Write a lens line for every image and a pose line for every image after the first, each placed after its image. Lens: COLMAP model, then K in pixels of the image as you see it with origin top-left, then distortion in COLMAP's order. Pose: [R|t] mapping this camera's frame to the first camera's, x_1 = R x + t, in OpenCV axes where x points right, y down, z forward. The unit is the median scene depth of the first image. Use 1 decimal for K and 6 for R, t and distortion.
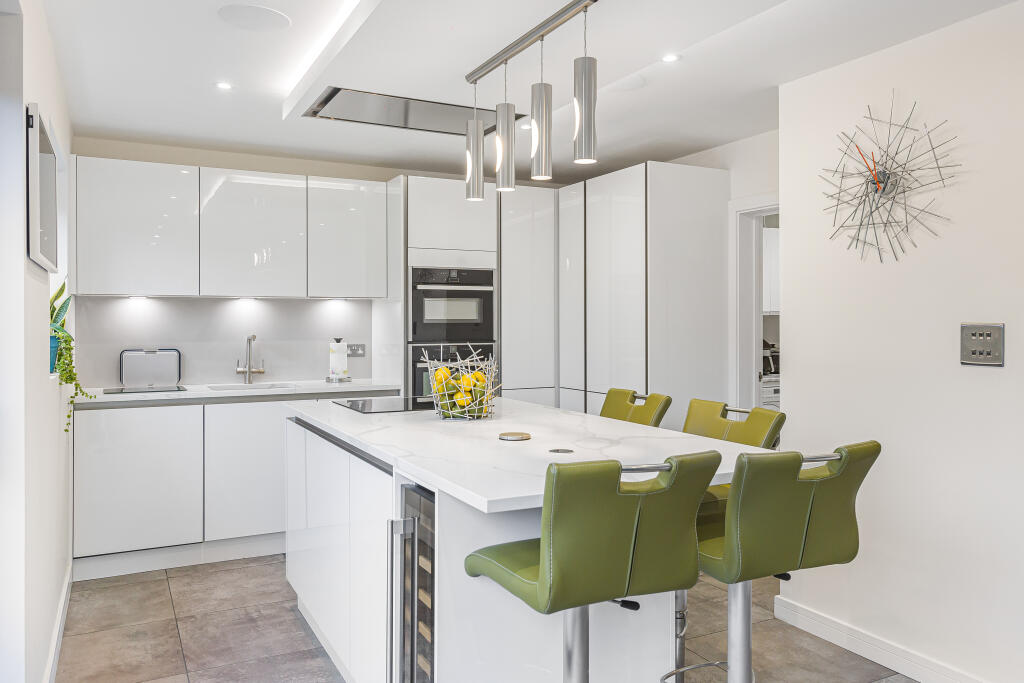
lens RADIAL K [[778.7, 0, 513.0], [0, 778.7, 334.5], [0, 0, 1]] dist [-0.002290, -0.003385]
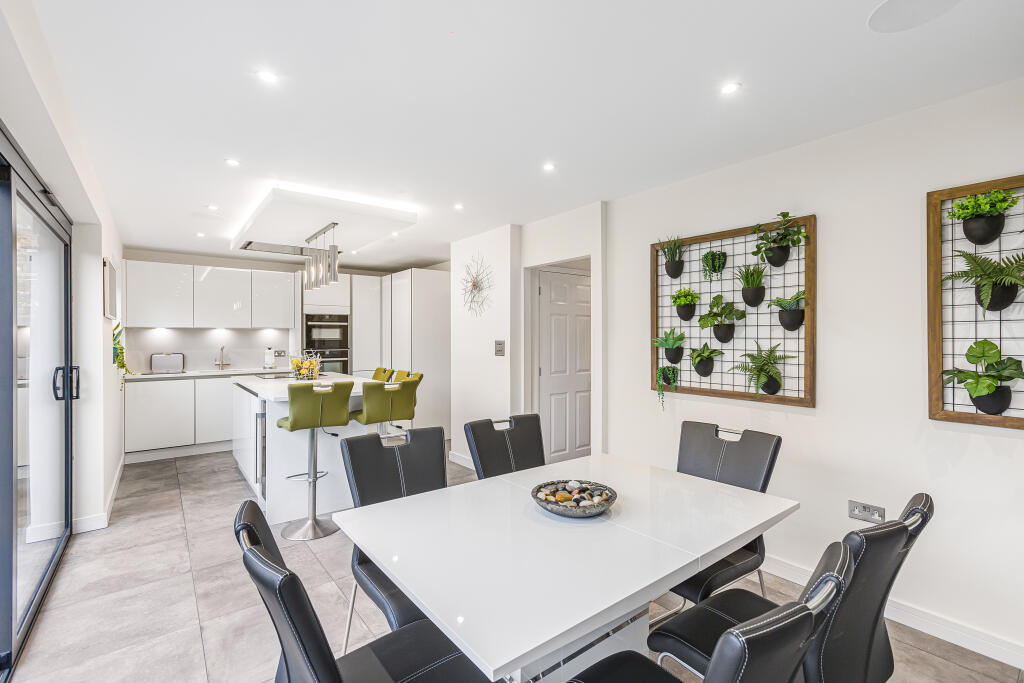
lens RADIAL K [[463.5, 0, 511.0], [0, 463.5, 344.2], [0, 0, 1]] dist [0.000336, 0.000680]
pose [[0.983894, -0.005941, 0.178652, 0.225559], [0.006418, 0.999977, -0.002095, 0.003035], [-0.178635, 0.003208, 0.983910, -0.397141]]
